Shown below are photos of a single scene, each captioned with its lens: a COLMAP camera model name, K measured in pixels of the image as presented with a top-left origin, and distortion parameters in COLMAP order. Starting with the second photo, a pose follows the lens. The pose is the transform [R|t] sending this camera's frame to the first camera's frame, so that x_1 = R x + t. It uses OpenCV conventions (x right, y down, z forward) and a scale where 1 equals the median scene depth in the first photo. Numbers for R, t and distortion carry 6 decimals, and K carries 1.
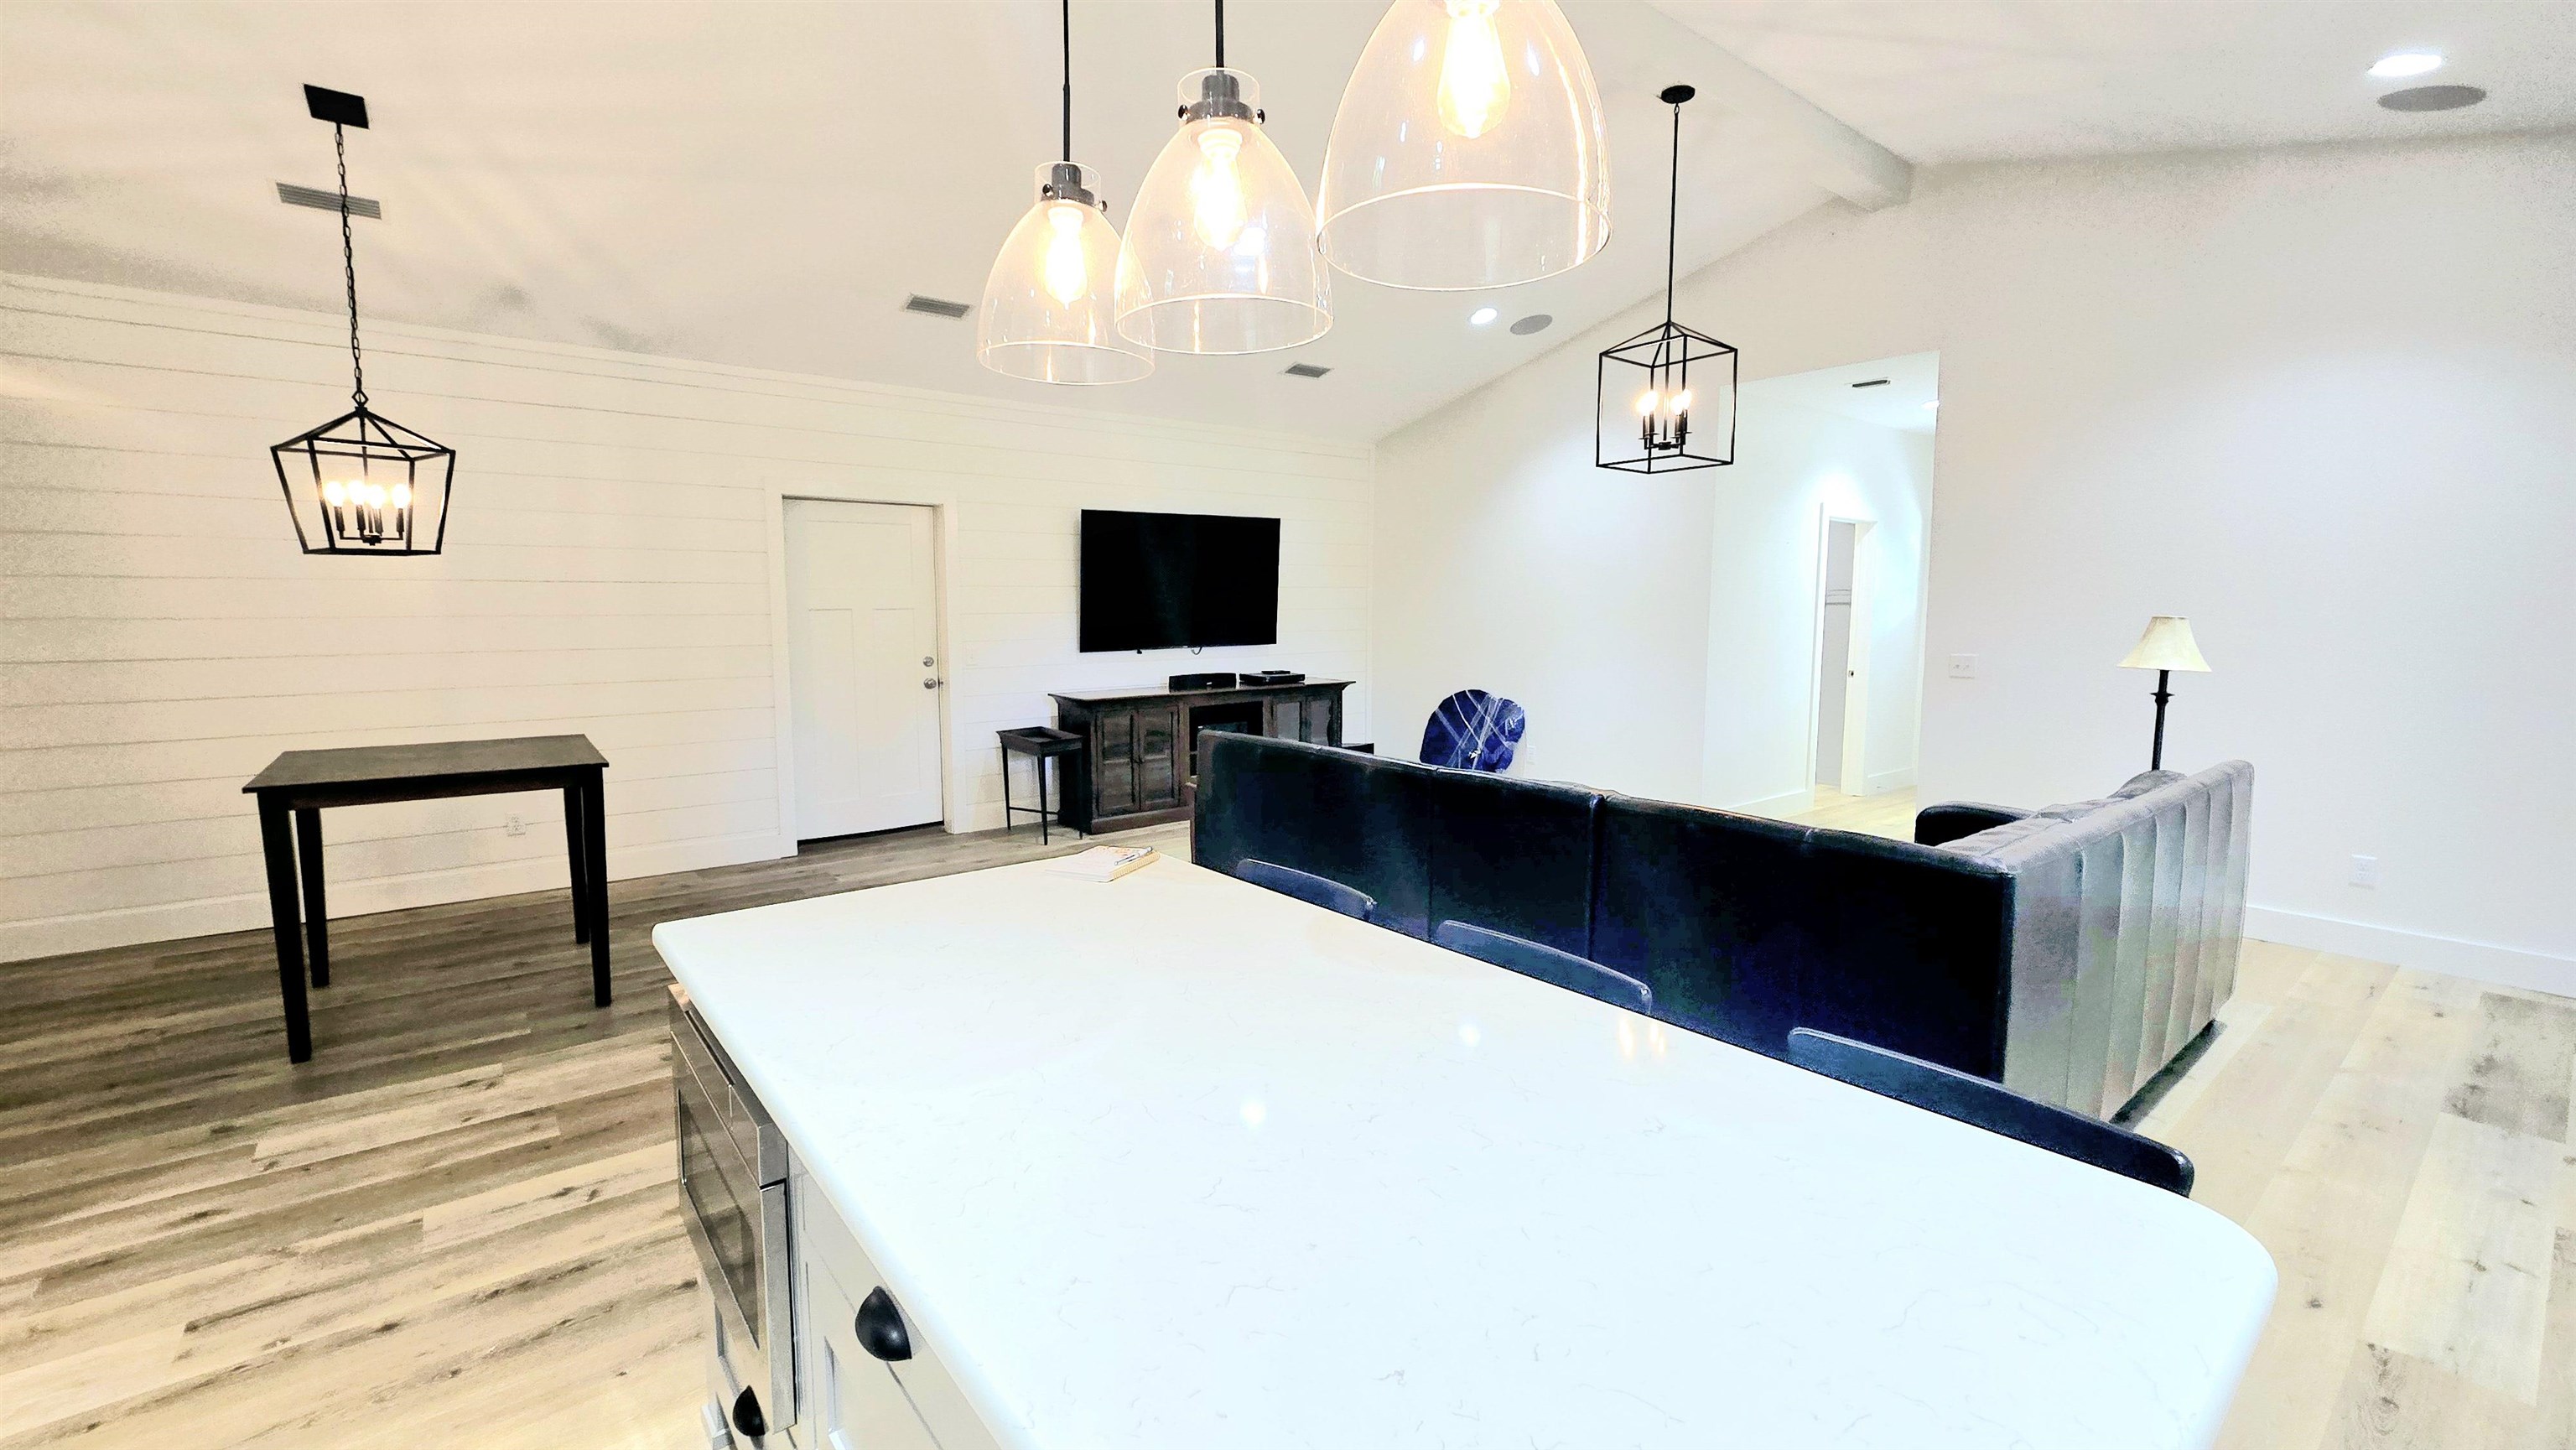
lens RADIAL K [[1054.8, 0, 1279.7], [0, 1054.8, 711.6], [0, 0, 1]] dist [-0.003283, 0.000990]
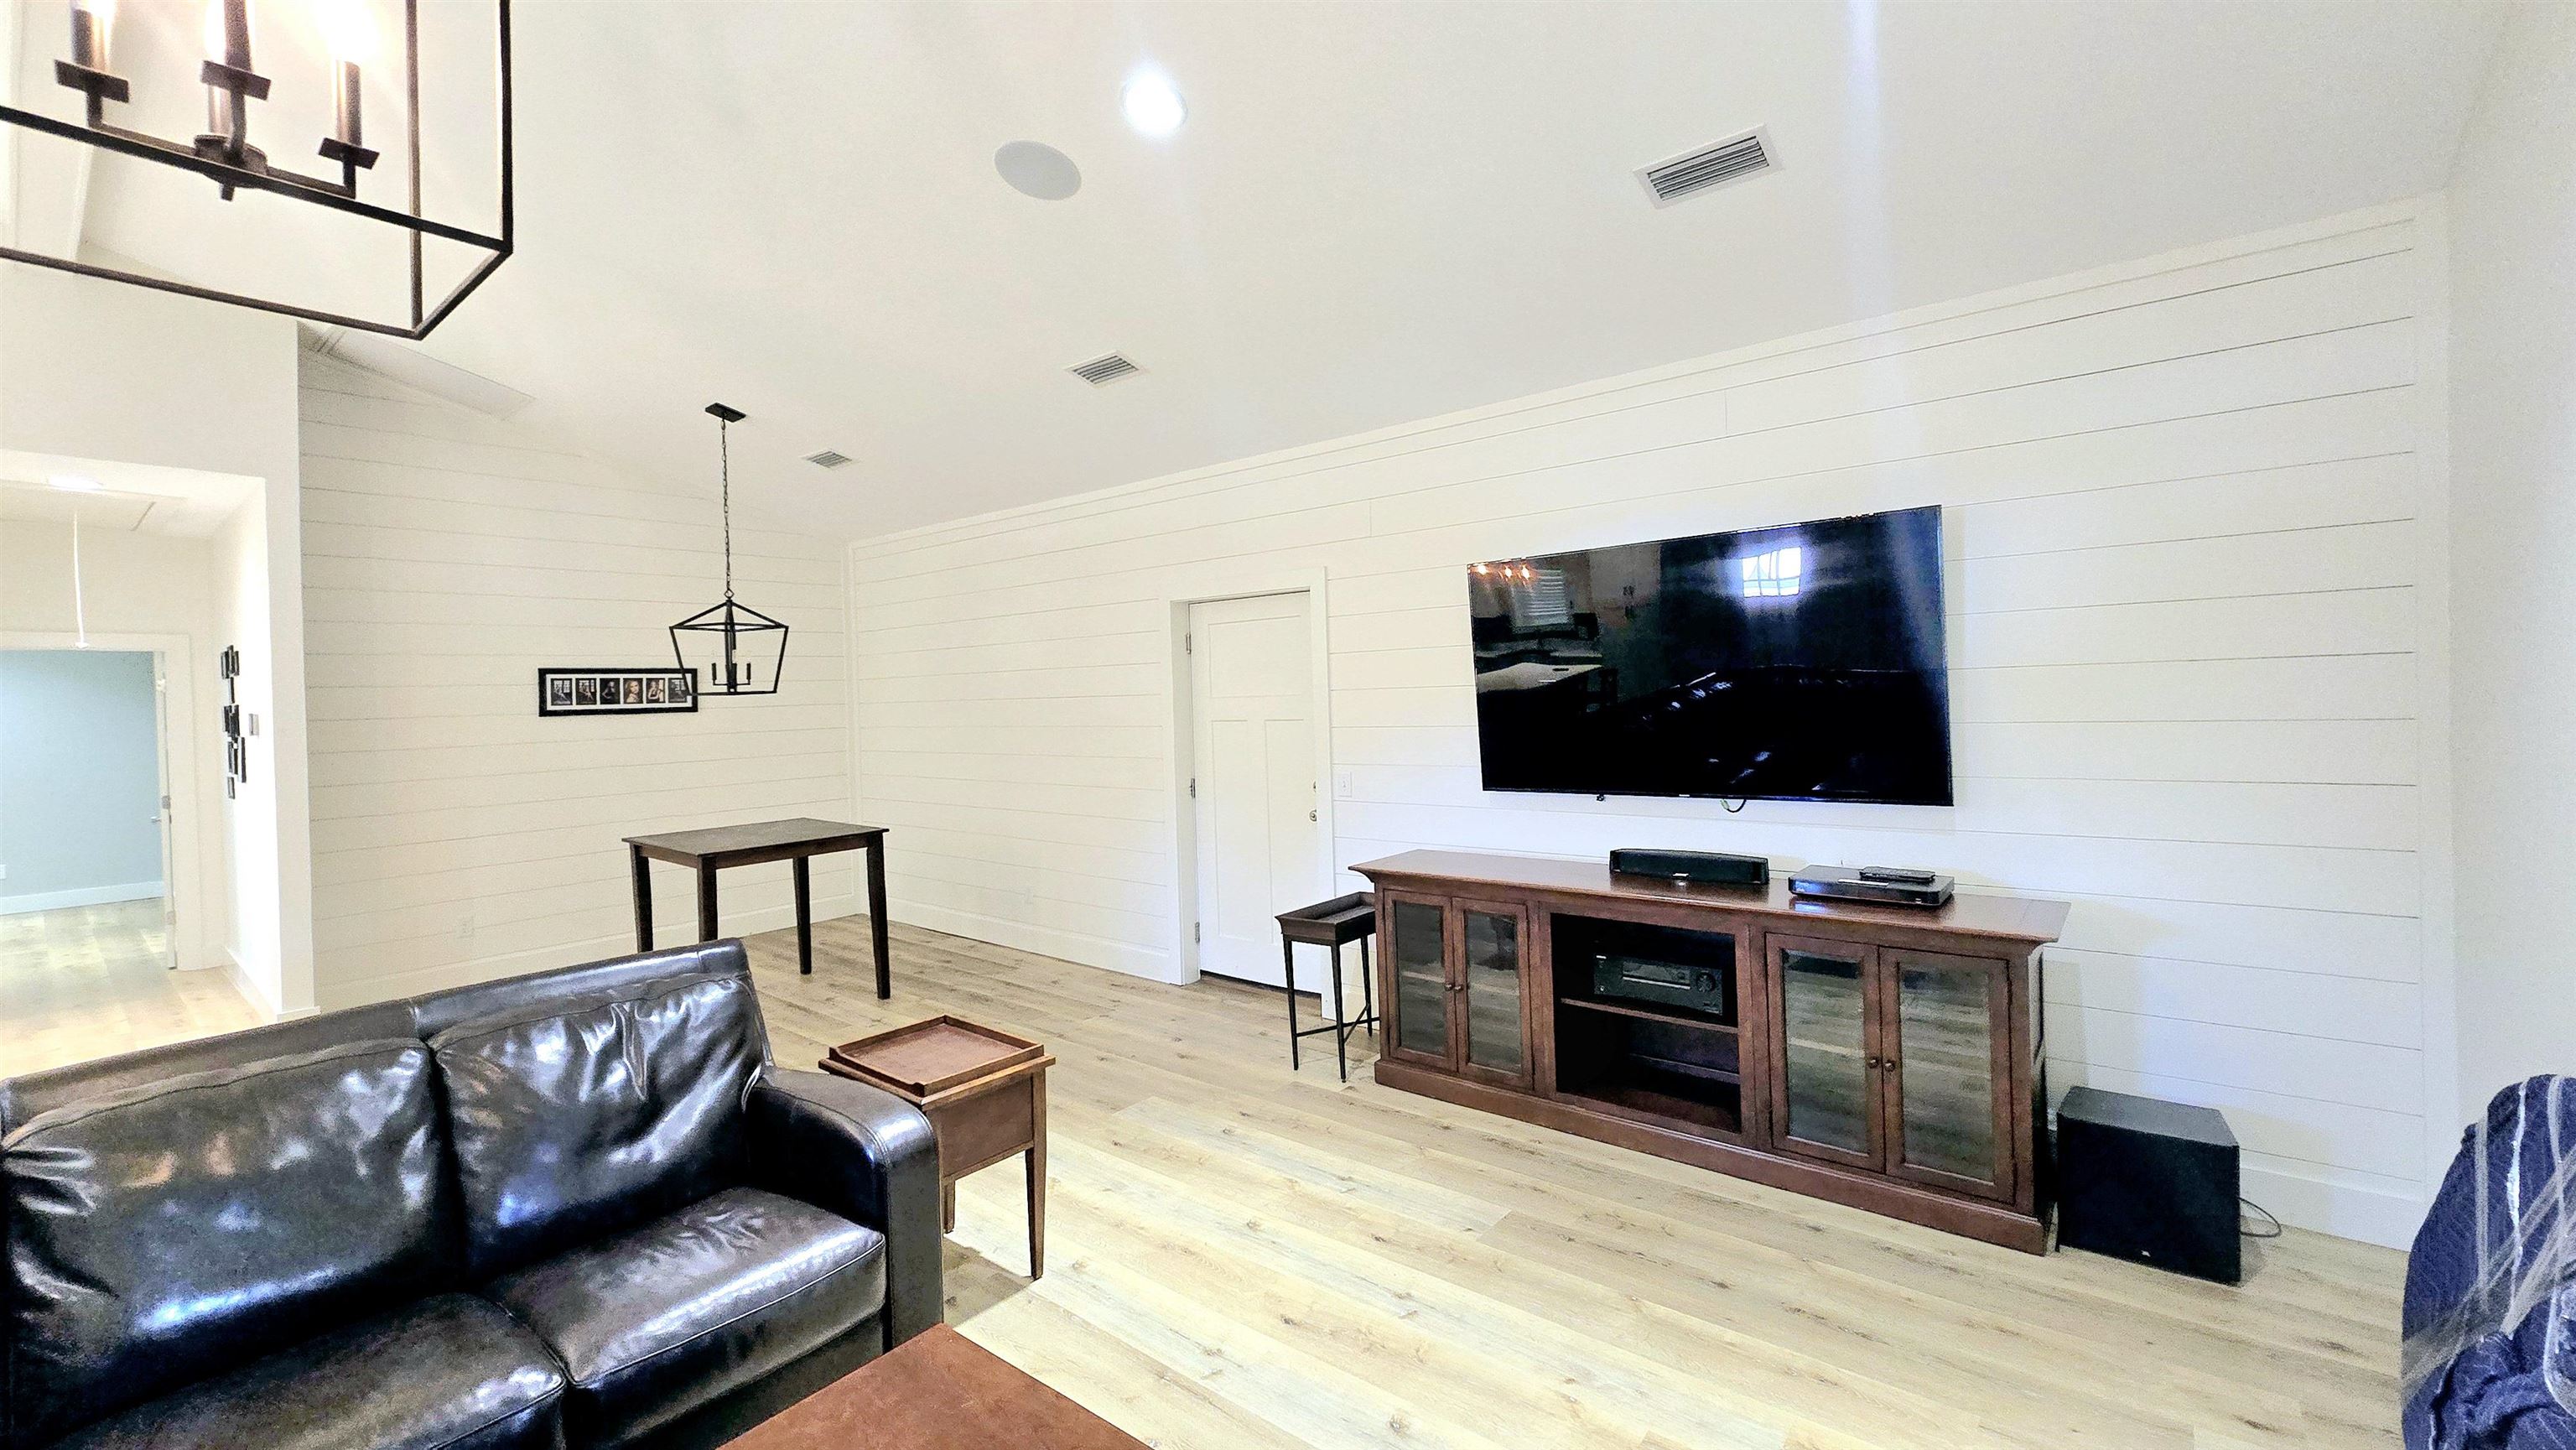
lens RADIAL K [[1054.8, 0, 1285.2], [0, 1054.8, 710.3], [0, 0, 1]] dist [-0.003283, 0.000990]
pose [[0.206989, 0.016824, -0.978199, 0.390376], [-0.071895, 0.997410, 0.001941, -0.094655], [0.975698, 0.069926, 0.207663, 0.733892]]
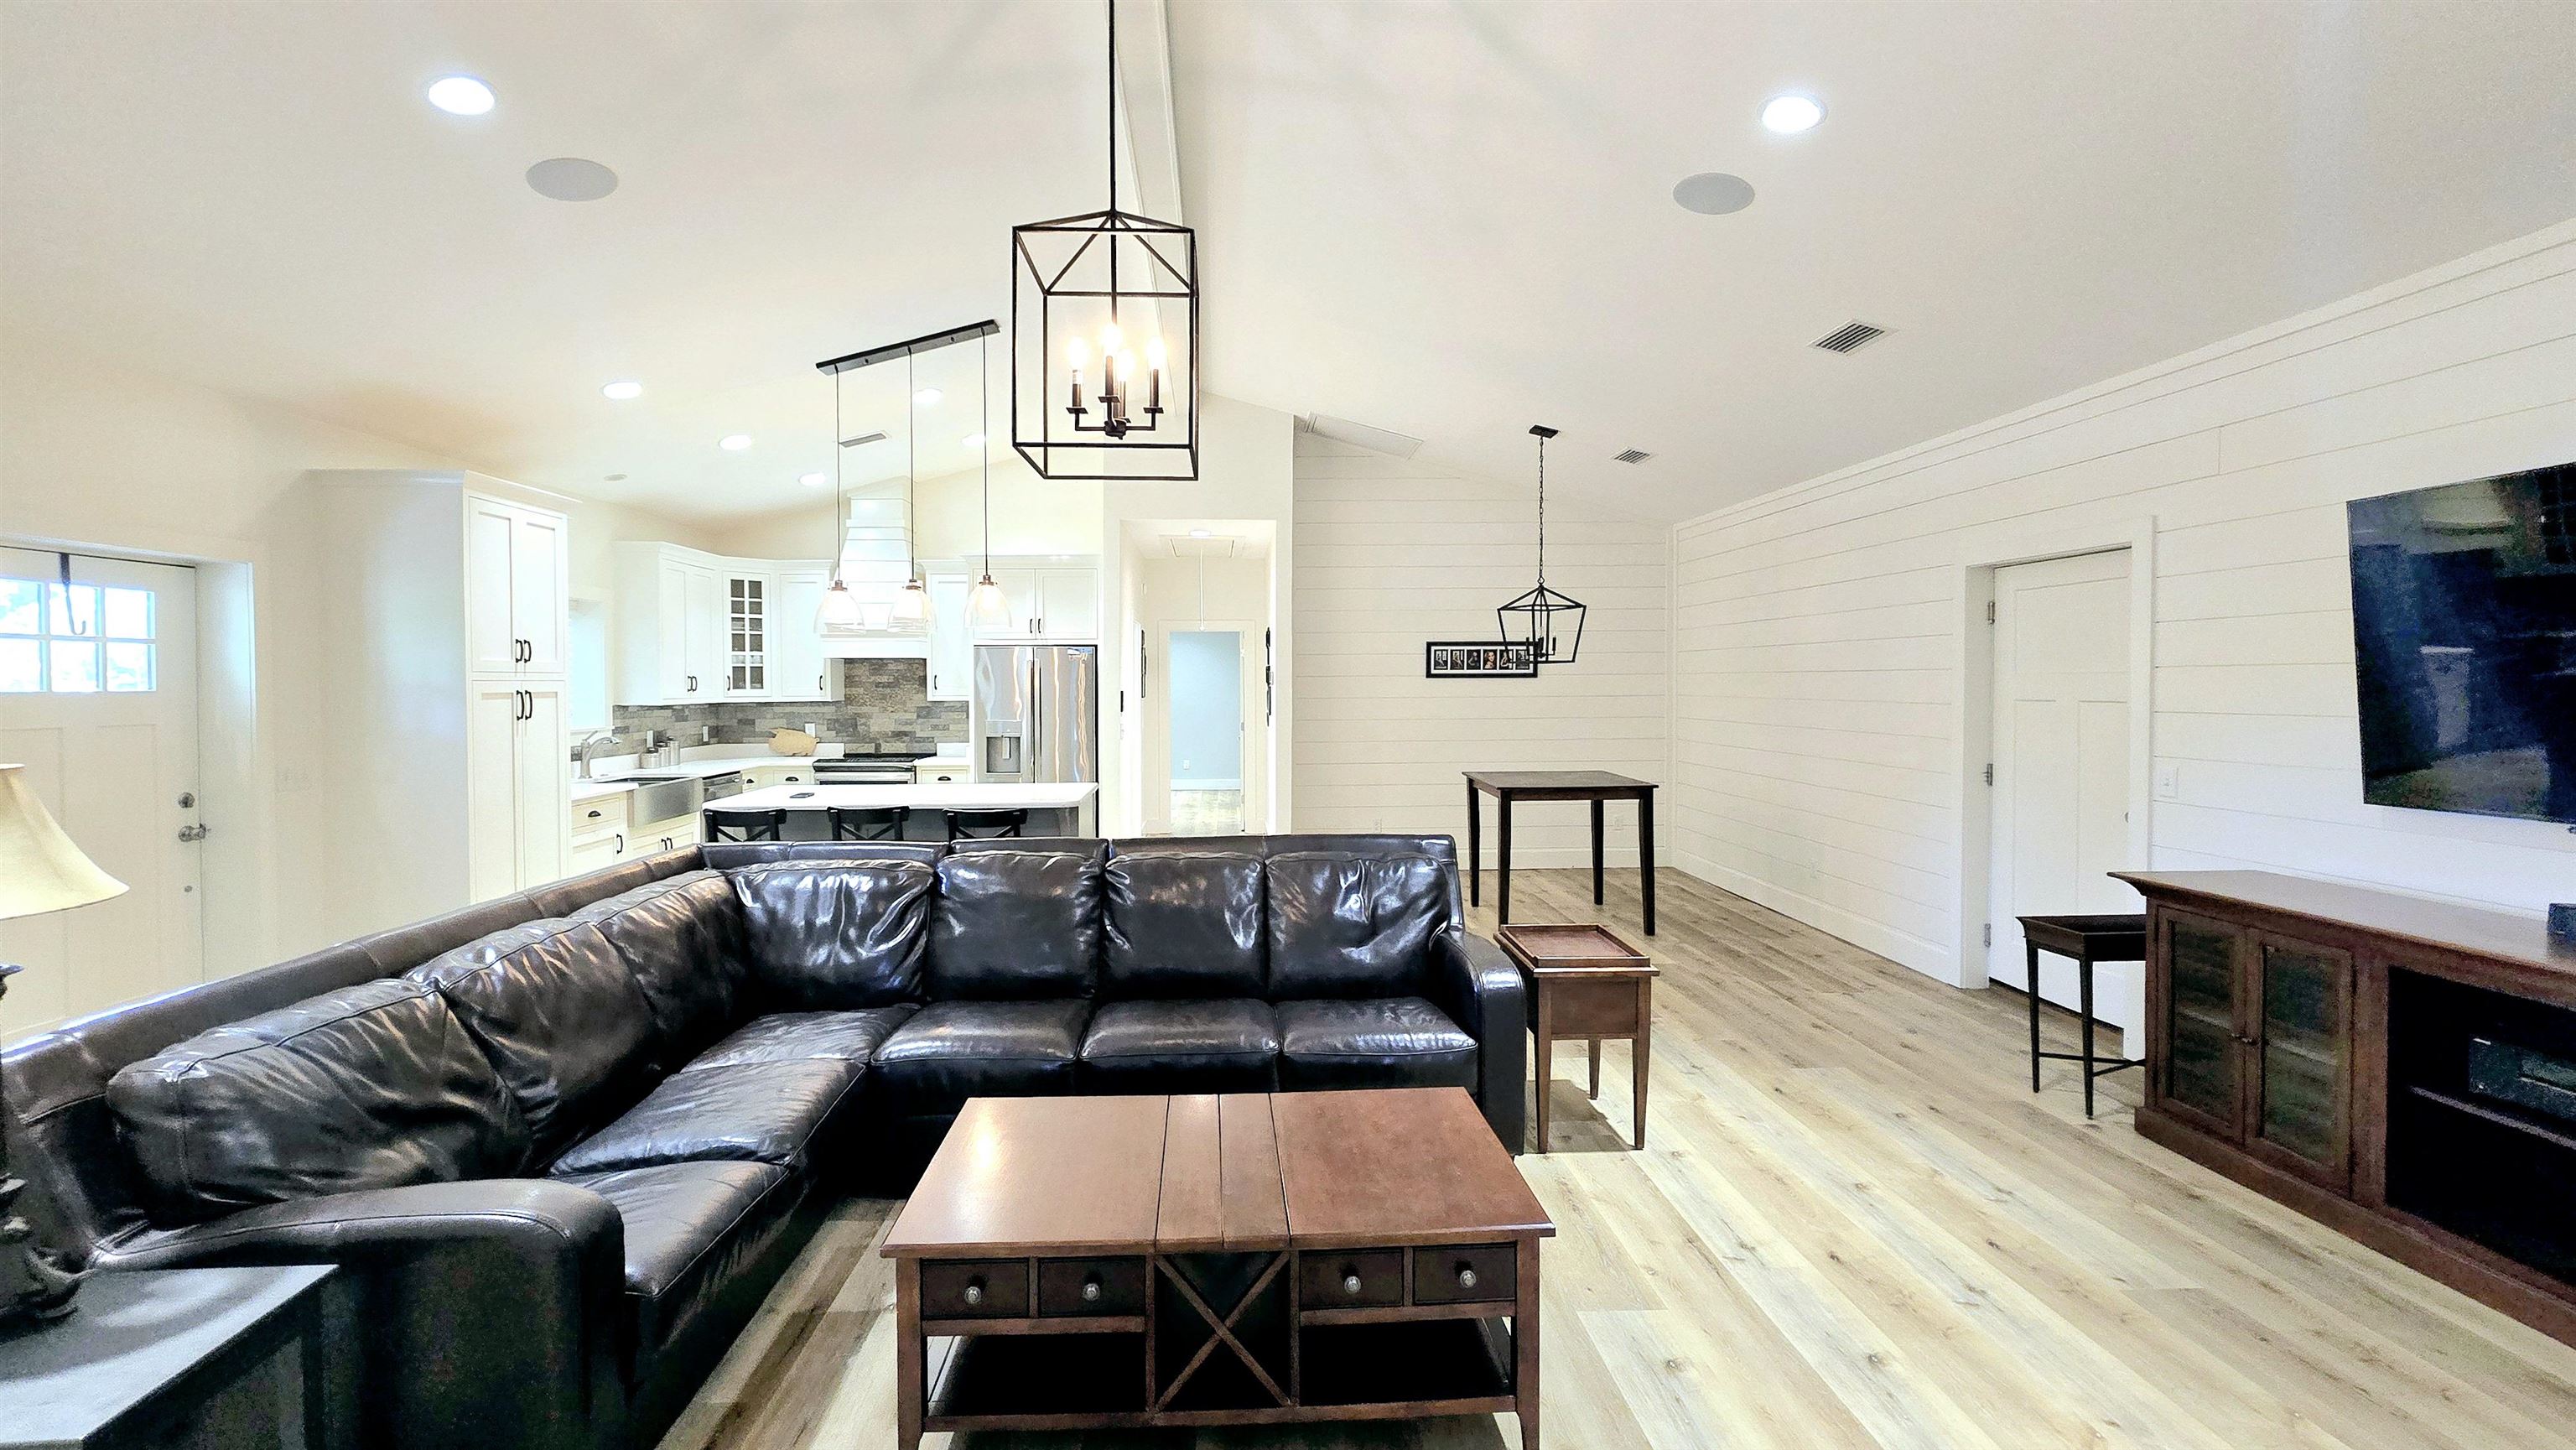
lens RADIAL K [[1054.8, 0, 1274.5], [0, 1054.8, 711.2], [0, 0, 1]] dist [-0.003283, 0.000990]
pose [[-0.577704, 0.032764, -0.815589, 0.458617], [-0.073946, 0.992985, 0.092268, -0.101992], [0.812890, 0.113613, -0.571228, 0.846407]]
